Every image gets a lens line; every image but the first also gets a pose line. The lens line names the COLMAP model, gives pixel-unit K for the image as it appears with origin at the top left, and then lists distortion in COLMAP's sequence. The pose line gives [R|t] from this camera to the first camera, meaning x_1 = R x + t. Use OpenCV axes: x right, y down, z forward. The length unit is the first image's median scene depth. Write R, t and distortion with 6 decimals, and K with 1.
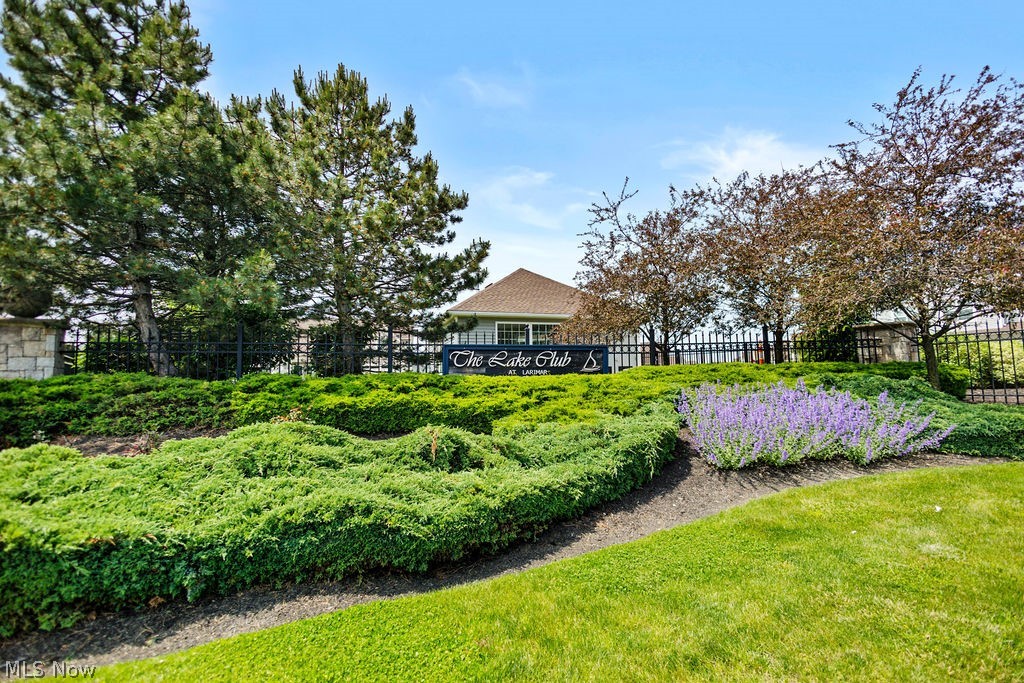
lens RADIAL K [[477.3, 0, 512.0], [0, 477.3, 341.5], [0, 0, 1]] dist [0.012329, -0.004372]
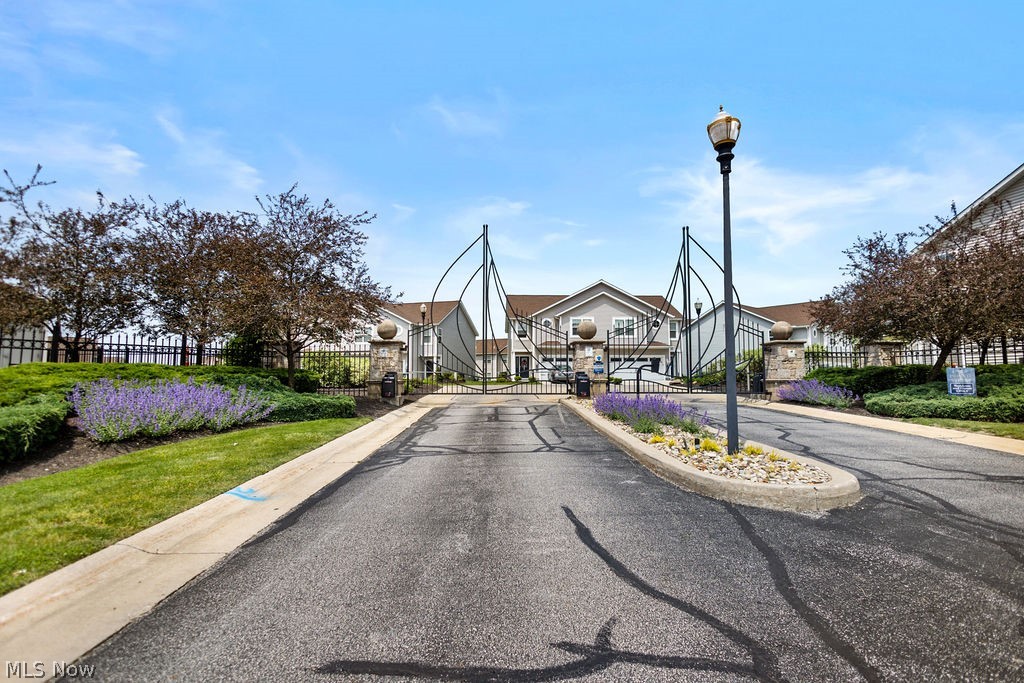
lens RADIAL K [[477.3, 0, 512.0], [0, 477.3, 341.5], [0, 0, 1]] dist [0.012329, -0.004372]
pose [[0.519712, 0.085647, 0.850038, -0.057464], [-0.073300, 0.995764, -0.055514, -0.007034], [-0.851191, -0.033456, 0.523788, -0.304417]]
